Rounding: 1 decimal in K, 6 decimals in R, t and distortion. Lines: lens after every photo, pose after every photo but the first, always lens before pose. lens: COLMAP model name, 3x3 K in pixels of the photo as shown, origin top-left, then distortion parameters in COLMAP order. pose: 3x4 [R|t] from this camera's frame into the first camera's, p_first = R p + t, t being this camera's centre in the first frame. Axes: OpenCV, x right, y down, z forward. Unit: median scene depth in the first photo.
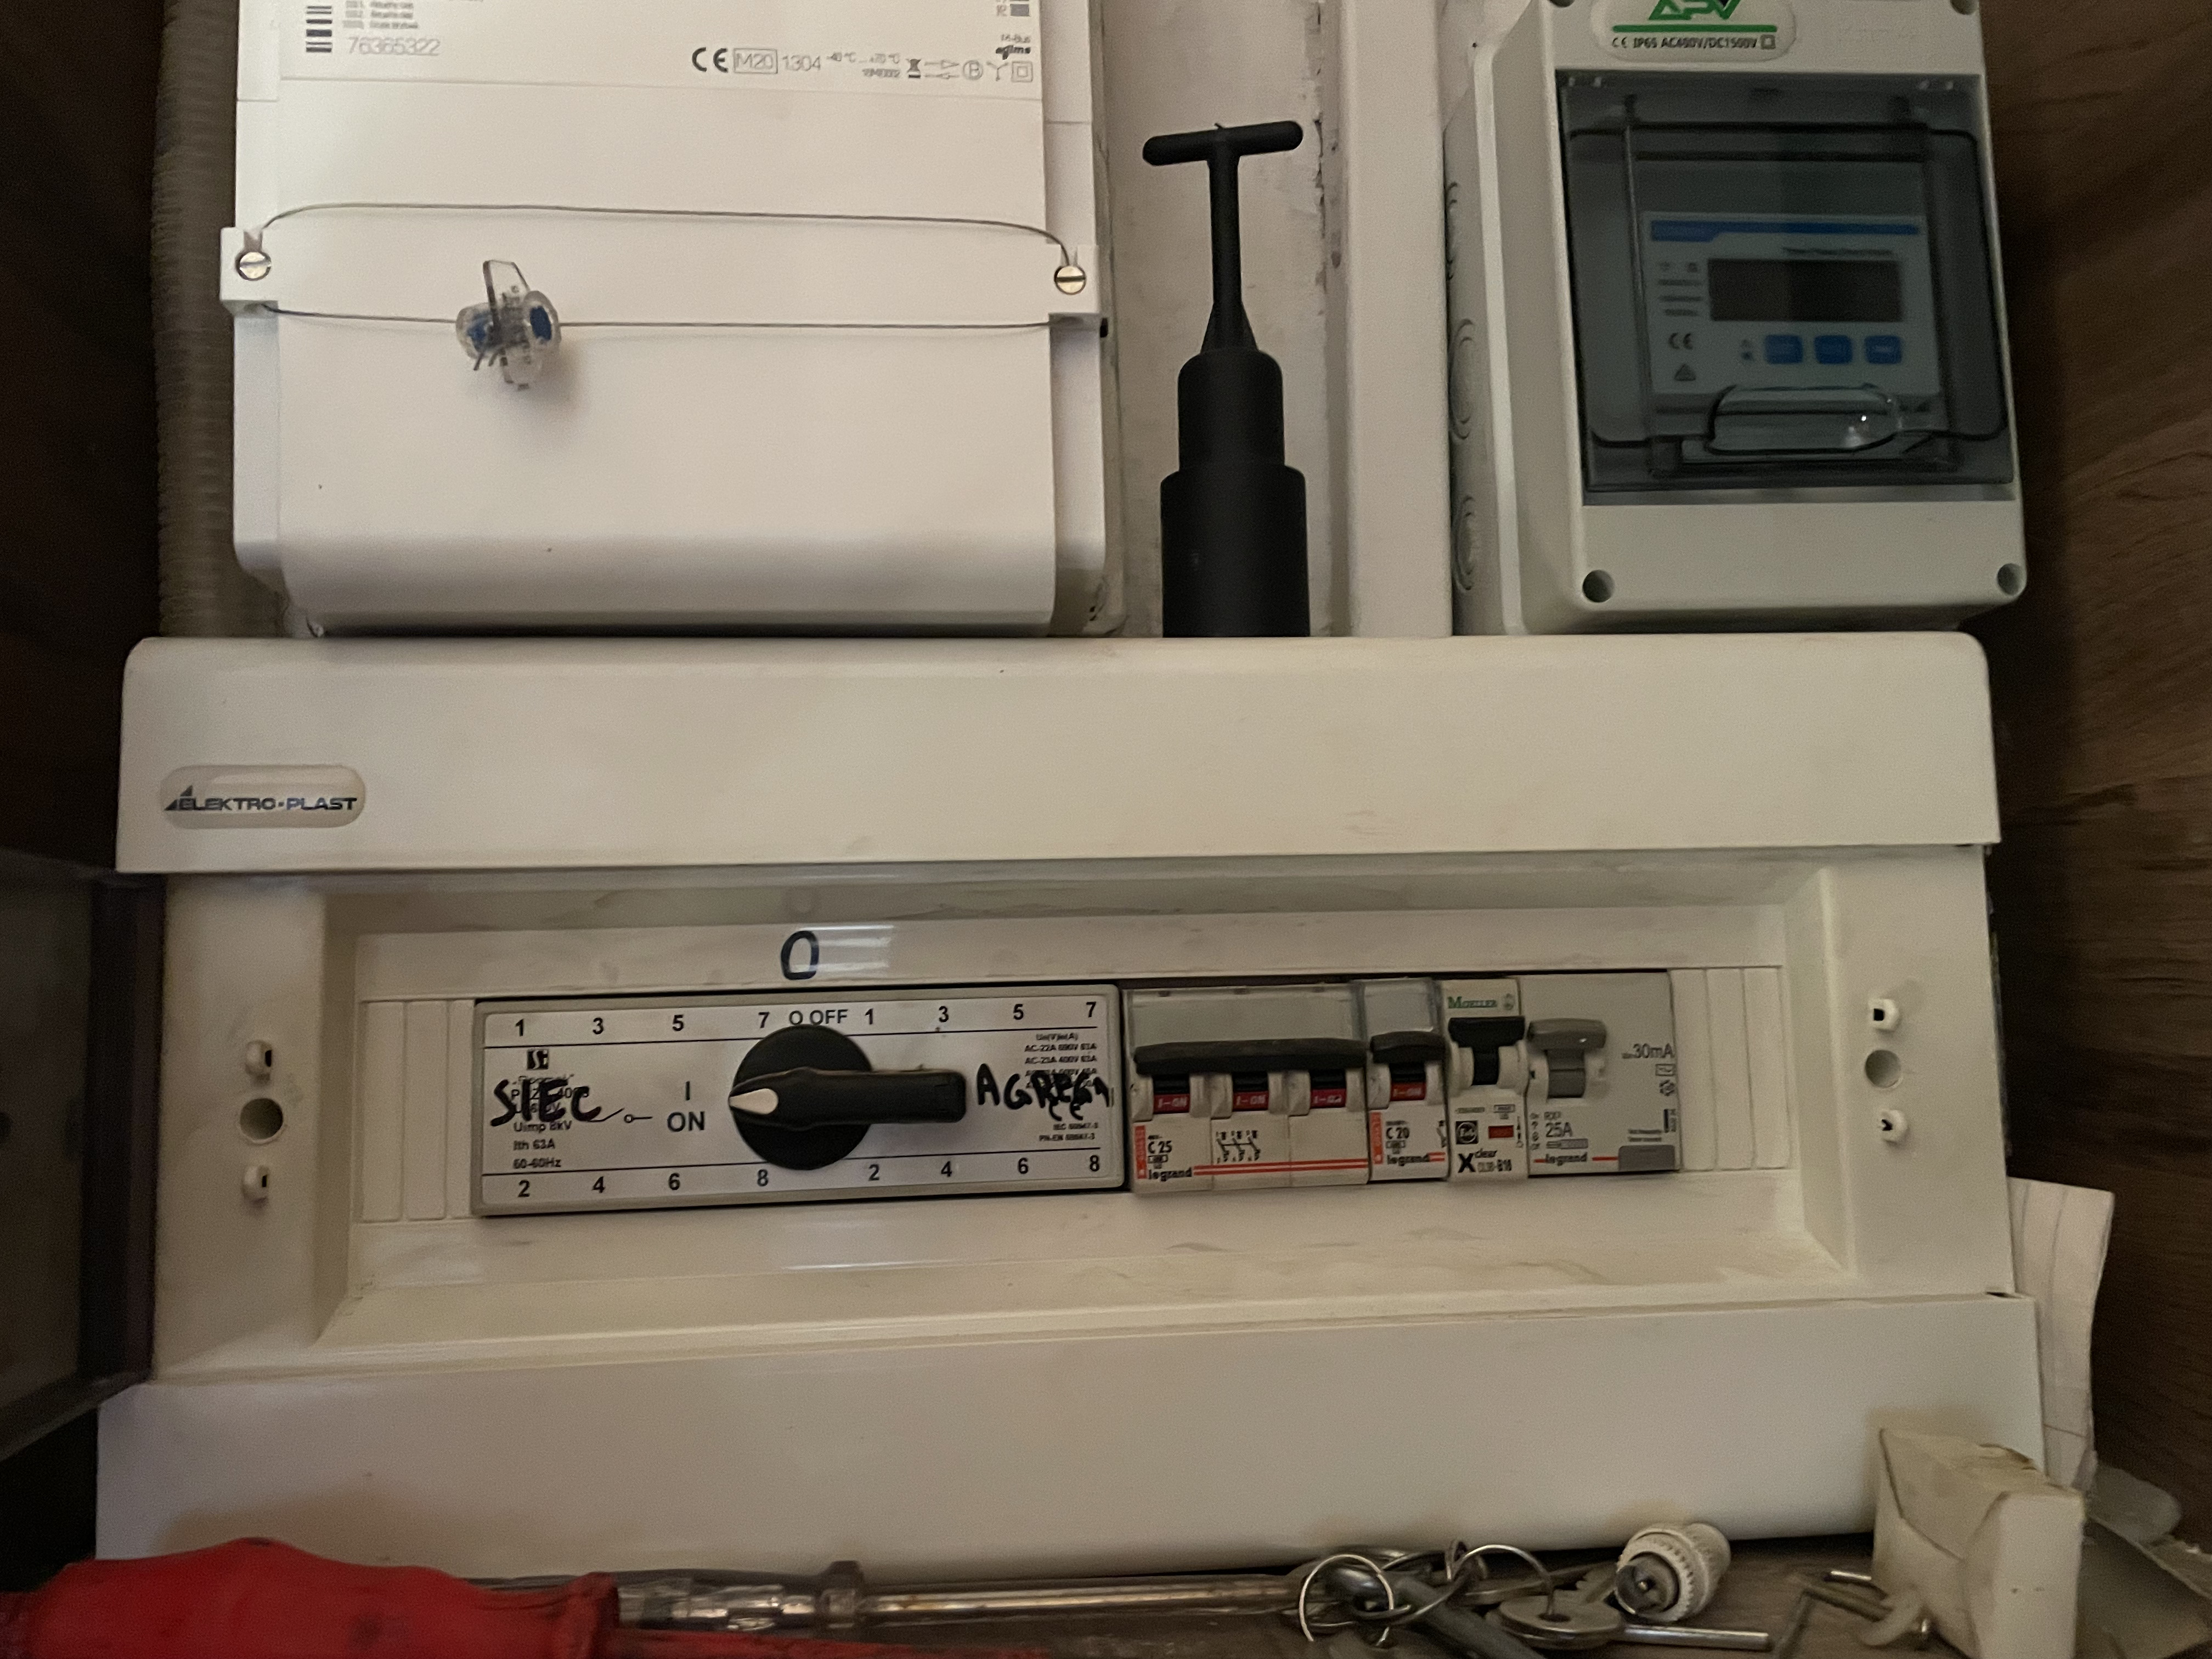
lens RADIAL K [[1624.9, 0, 1094.4], [0, 1624.9, 840.0], [0, 0, 1]] dist [0.096129, -0.129923]
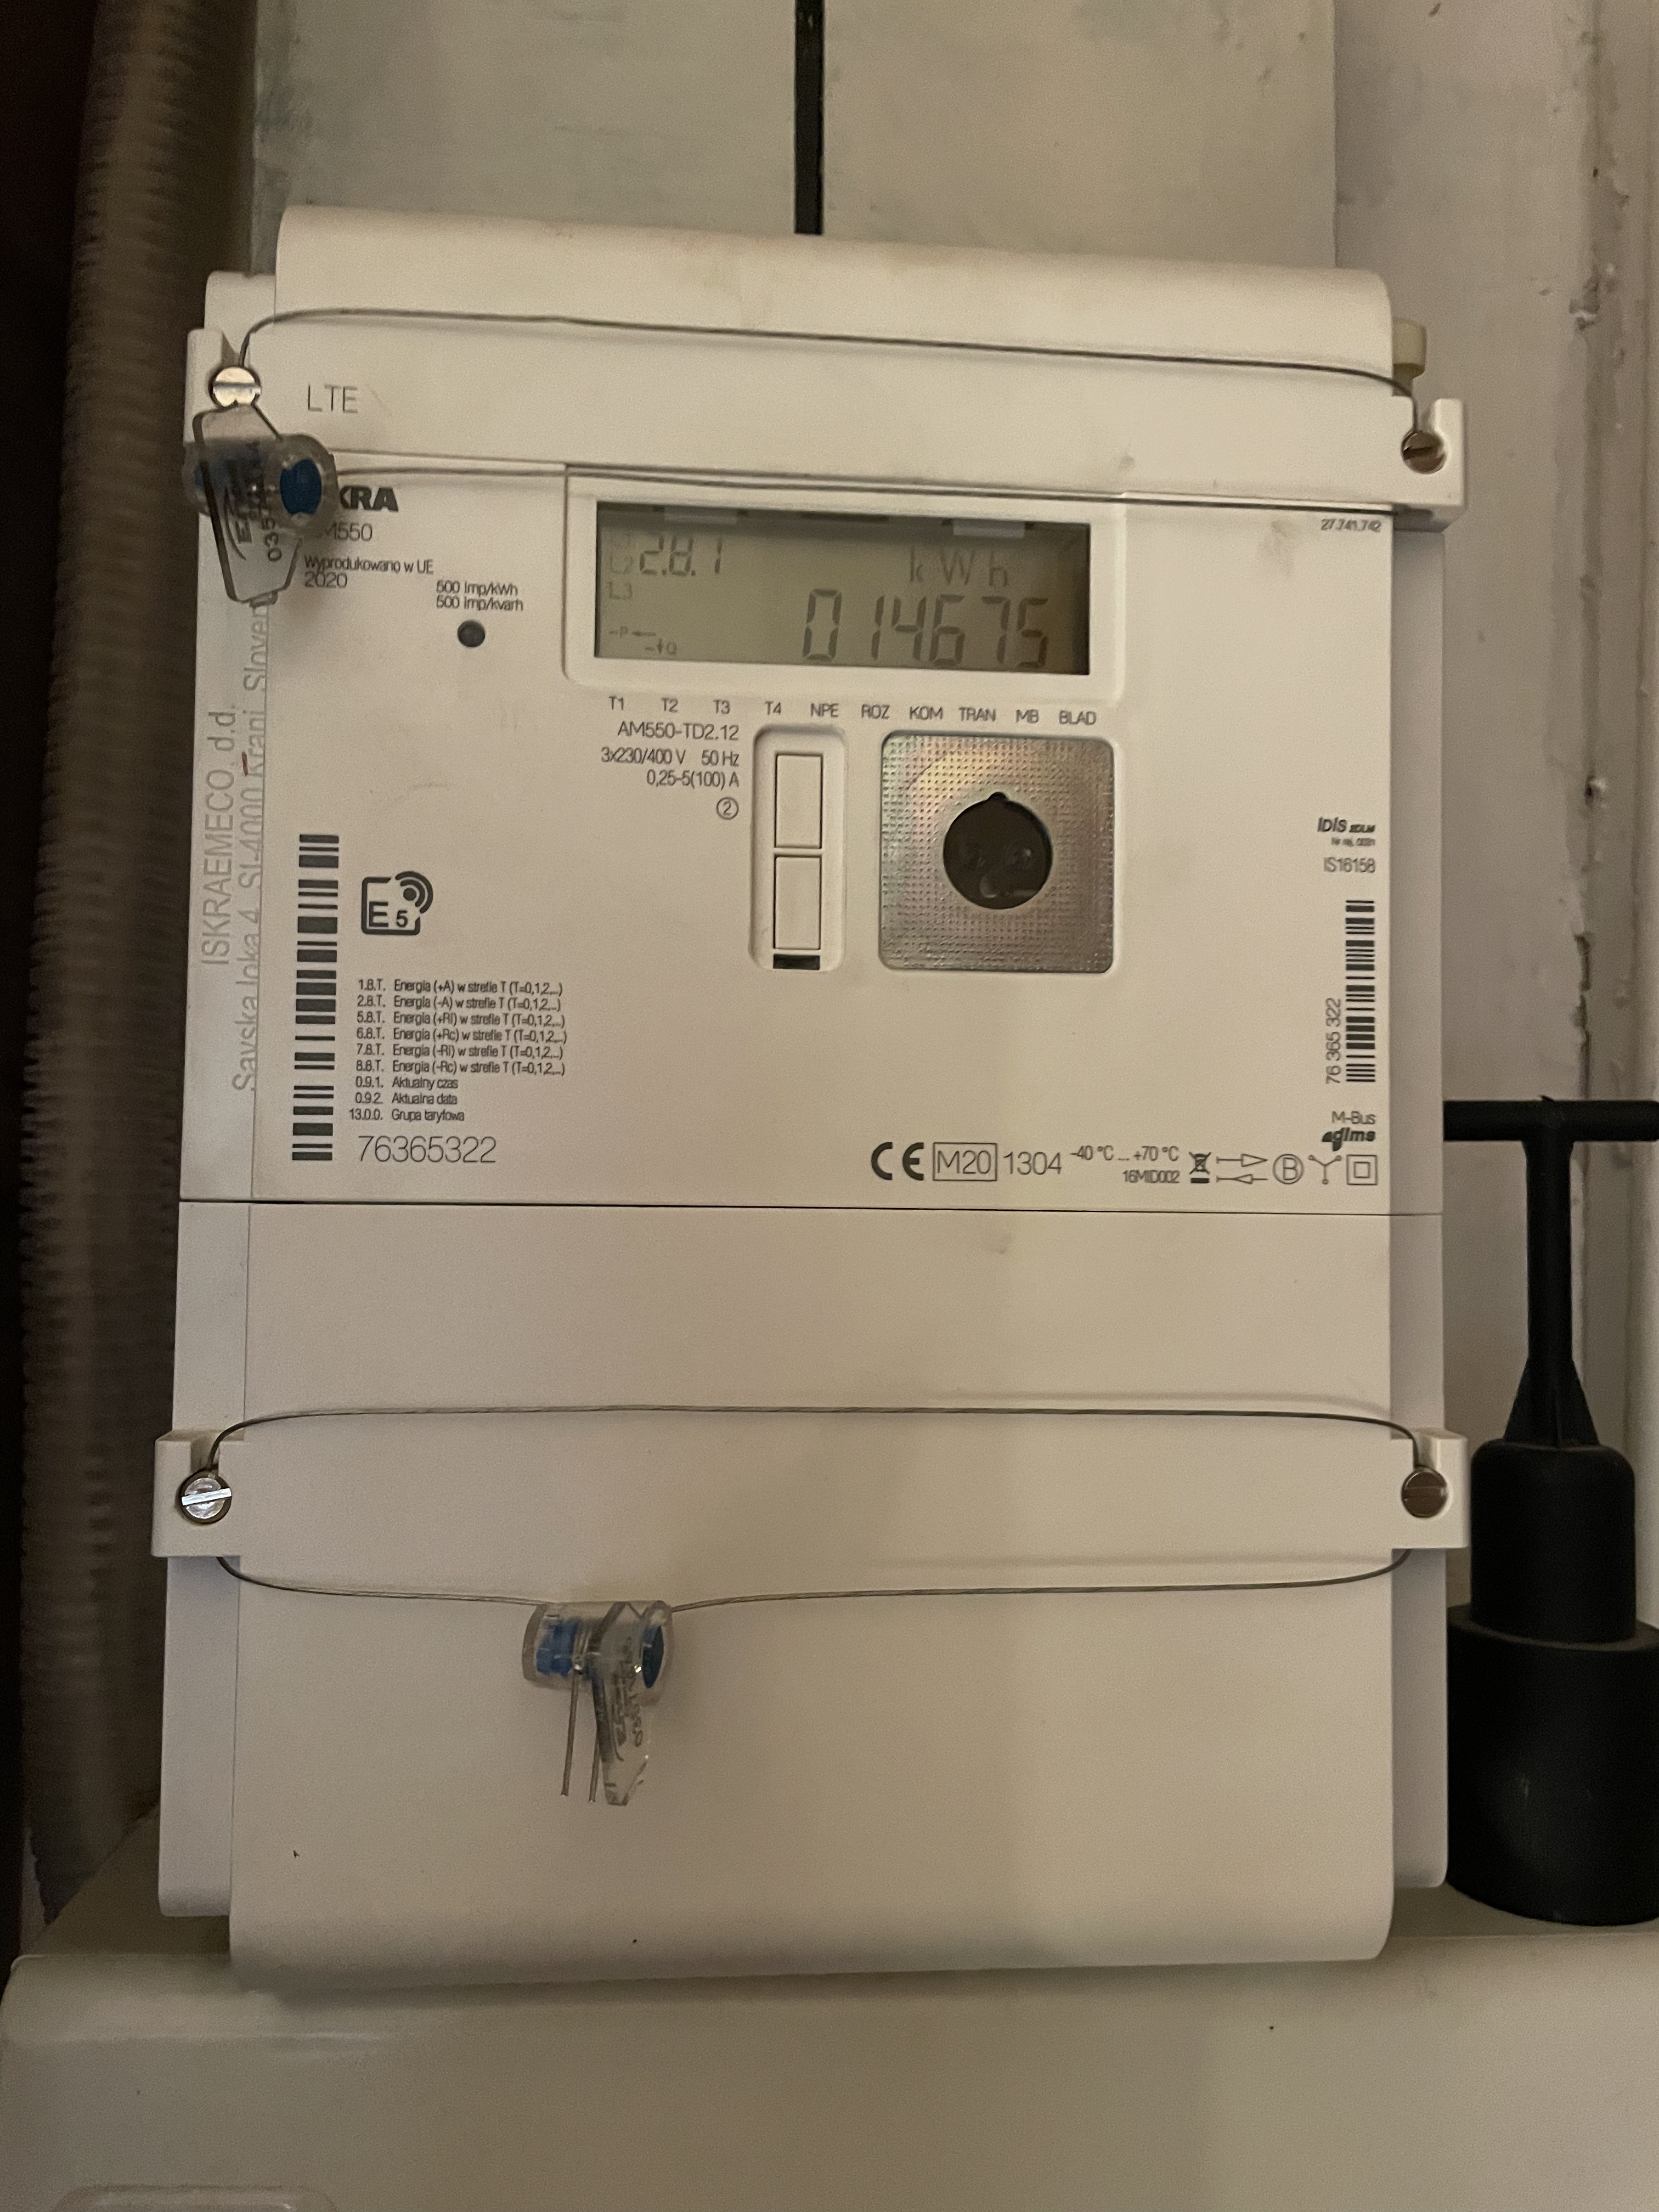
lens RADIAL K [[1624.9, 0, 838.6], [0, 1624.9, 1115.7], [0, 0, 1]] dist [0.096129, -0.129923]
pose [[0.998844, 0.041122, -0.024883, -0.224453], [-0.040182, 0.998500, 0.037178, -0.478812], [0.026375, -0.036136, 0.998999, 0.328655]]
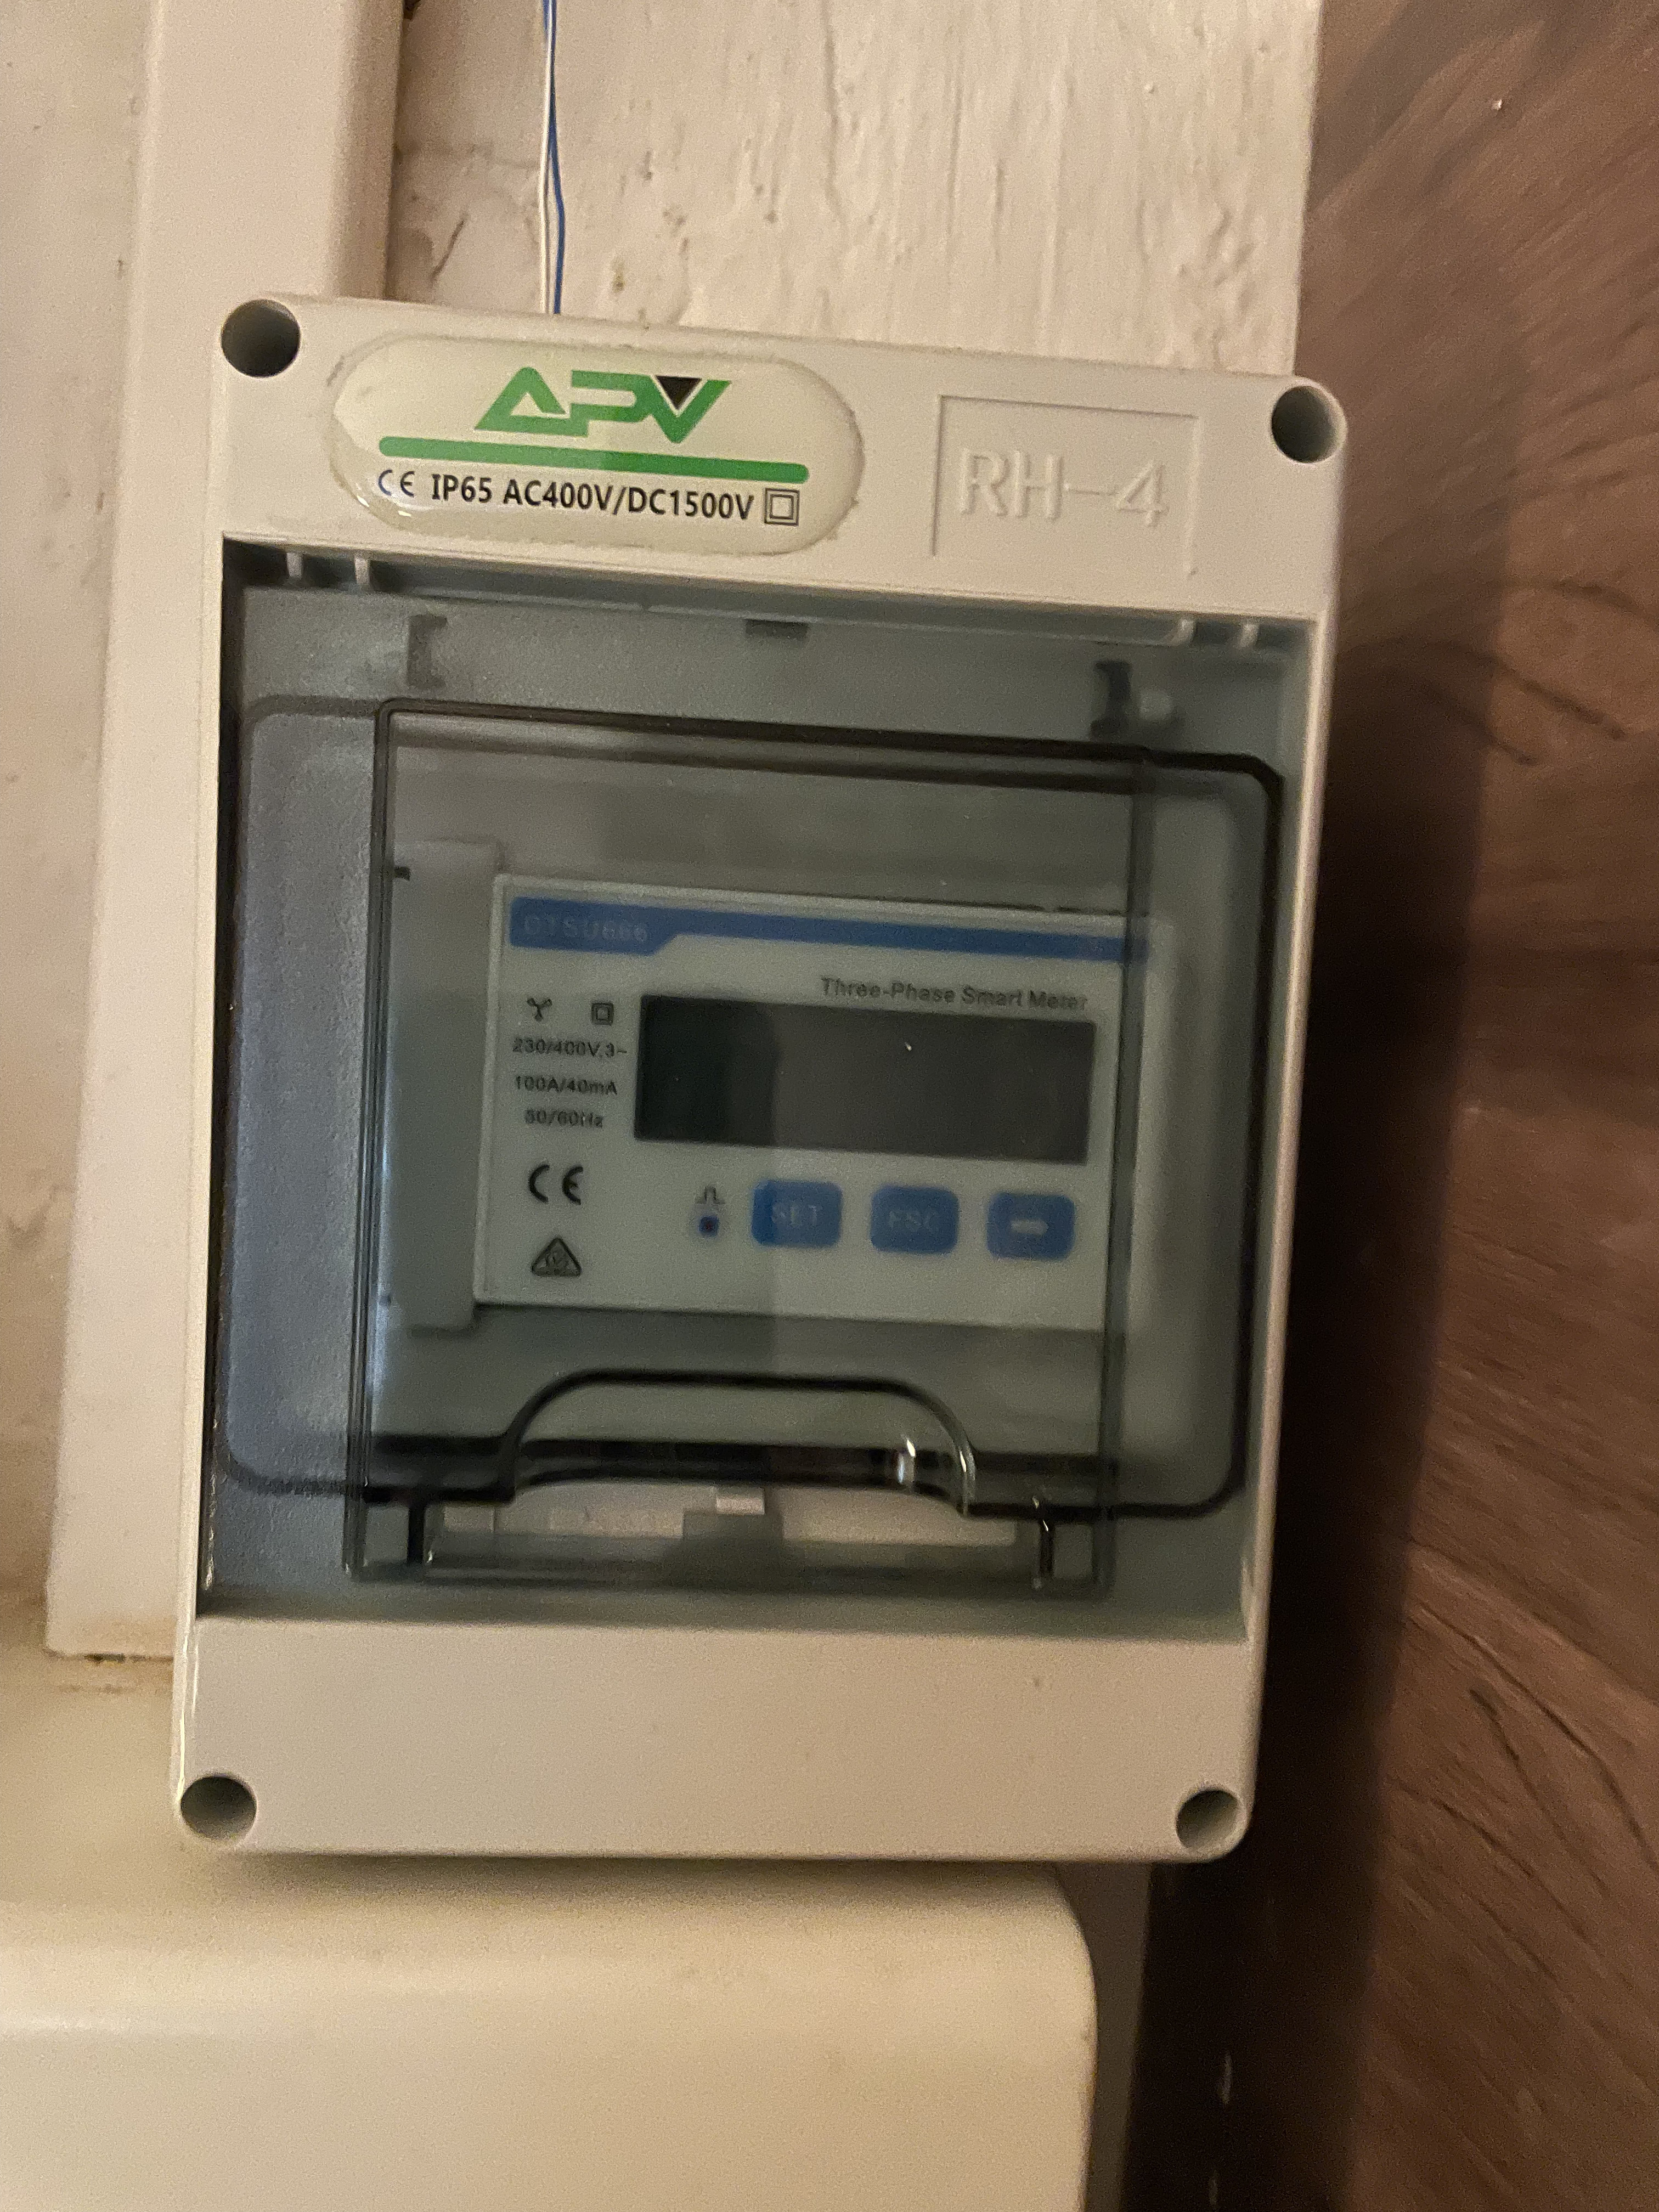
lens RADIAL K [[1632.8, 0, 829.5], [0, 1632.8, 1106.0], [0, 0, 1]] dist [0.090680, -0.135988]
pose [[0.995438, 0.094225, -0.015014, 0.469007], [-0.091335, 0.986530, 0.135707, -0.421075], [0.027598, -0.133717, 0.990635, 0.621573]]
